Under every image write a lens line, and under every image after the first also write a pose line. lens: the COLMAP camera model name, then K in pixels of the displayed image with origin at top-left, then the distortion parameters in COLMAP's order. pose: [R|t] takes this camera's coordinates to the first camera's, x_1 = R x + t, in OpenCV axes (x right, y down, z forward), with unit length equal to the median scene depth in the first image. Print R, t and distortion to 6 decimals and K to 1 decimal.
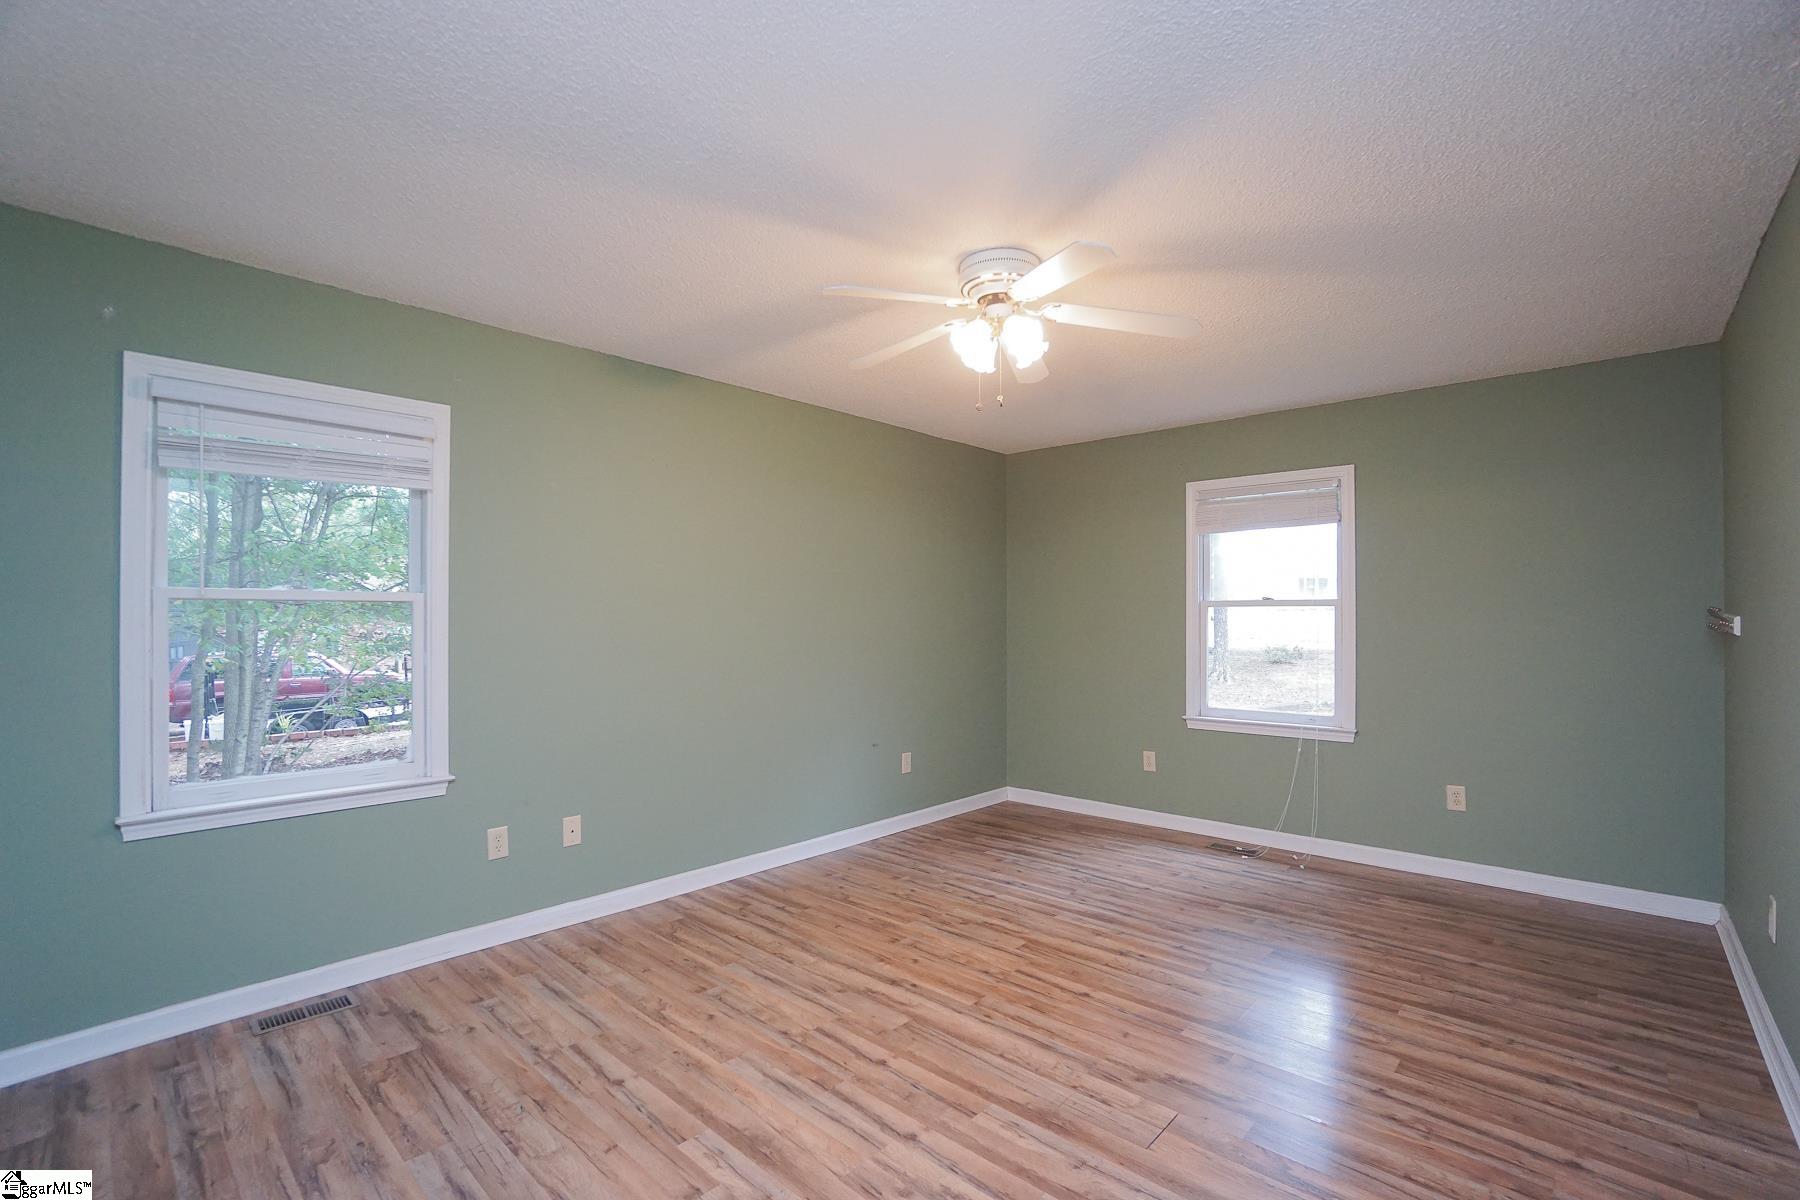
lens RADIAL K [[801.9, 0, 901.5], [0, 801.9, 604.6], [0, 0, 1]] dist [-0.047038, 0.013852]
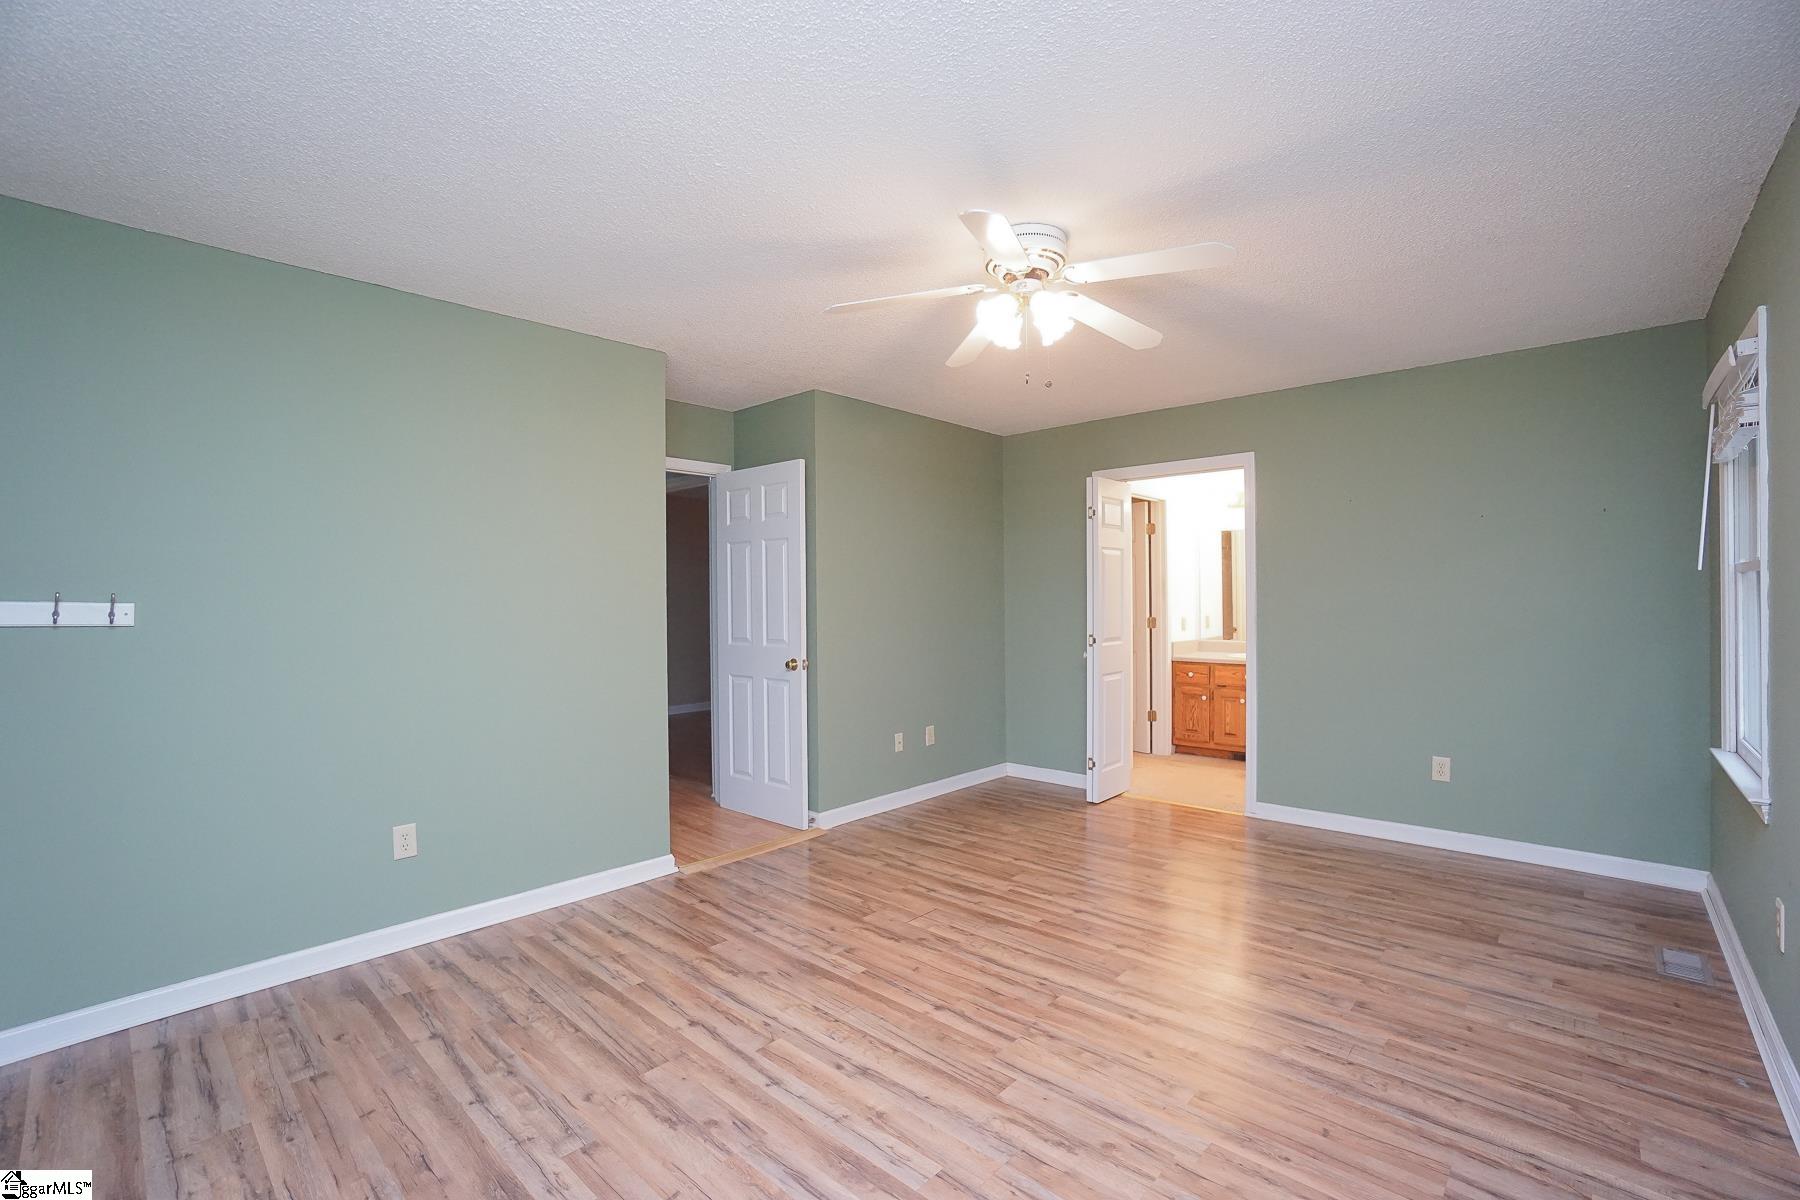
lens RADIAL K [[801.9, 0, 897.2], [0, 801.9, 600.4], [0, 0, 1]] dist [-0.047038, 0.013852]
pose [[-0.999976, 0.006779, 0.001654, 0.290237], [0.006763, 0.999932, -0.009470, 0.031662], [-0.001718, -0.009458, -0.999954, 2.025640]]
